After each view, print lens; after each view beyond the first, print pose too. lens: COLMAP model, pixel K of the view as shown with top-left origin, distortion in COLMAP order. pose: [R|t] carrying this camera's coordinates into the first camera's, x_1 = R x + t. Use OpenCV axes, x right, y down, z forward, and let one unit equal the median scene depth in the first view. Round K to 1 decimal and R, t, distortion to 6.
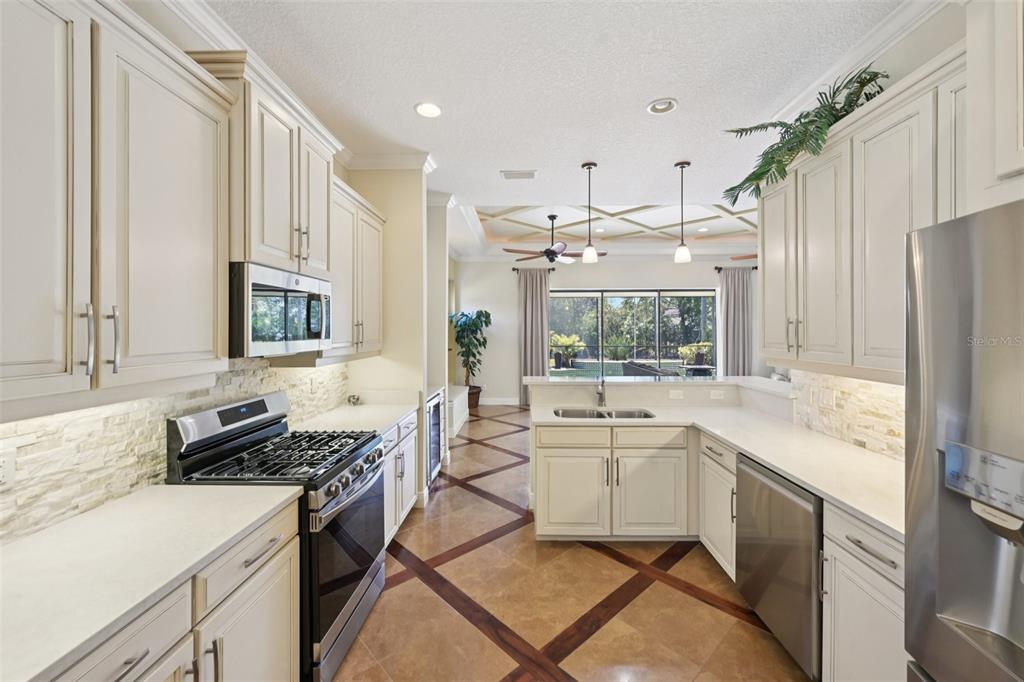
lens RADIAL K [[408.4, 0, 517.5], [0, 408.4, 328.8], [0, 0, 1]] dist [-0.000550, 0.000214]
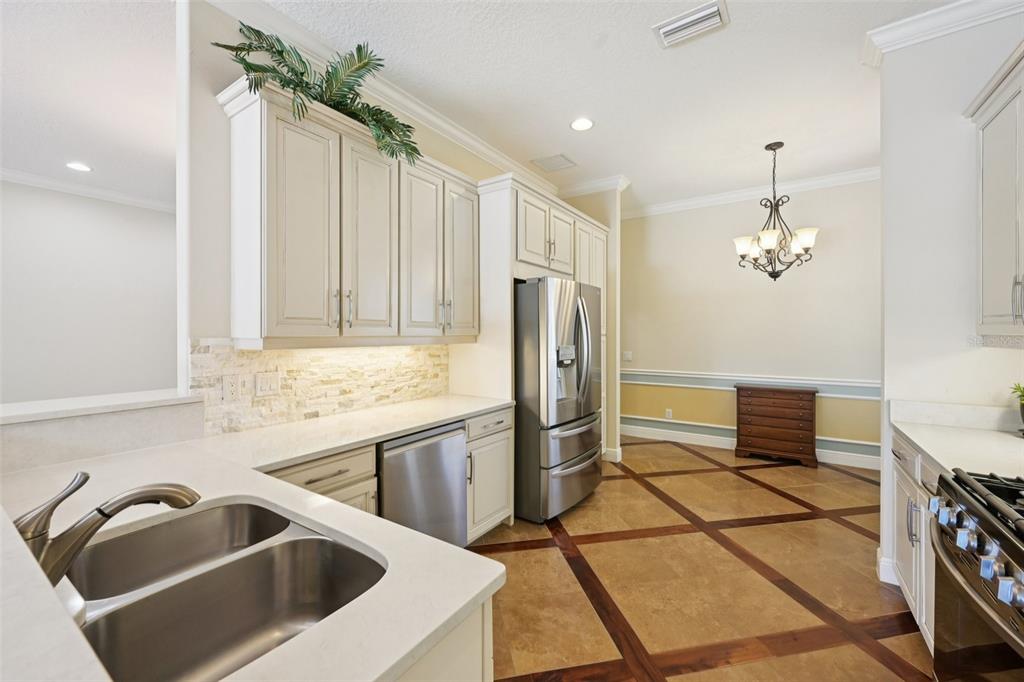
lens RADIAL K [[408.4, 0, 510.8], [0, 408.4, 339.4], [0, 0, 1]] dist [-0.000550, 0.000214]
pose [[-0.837419, -0.008654, 0.546494, -0.106269], [-0.003197, 0.999935, 0.010935, 0.049792], [-0.546553, 0.007409, -0.837392, 1.077072]]
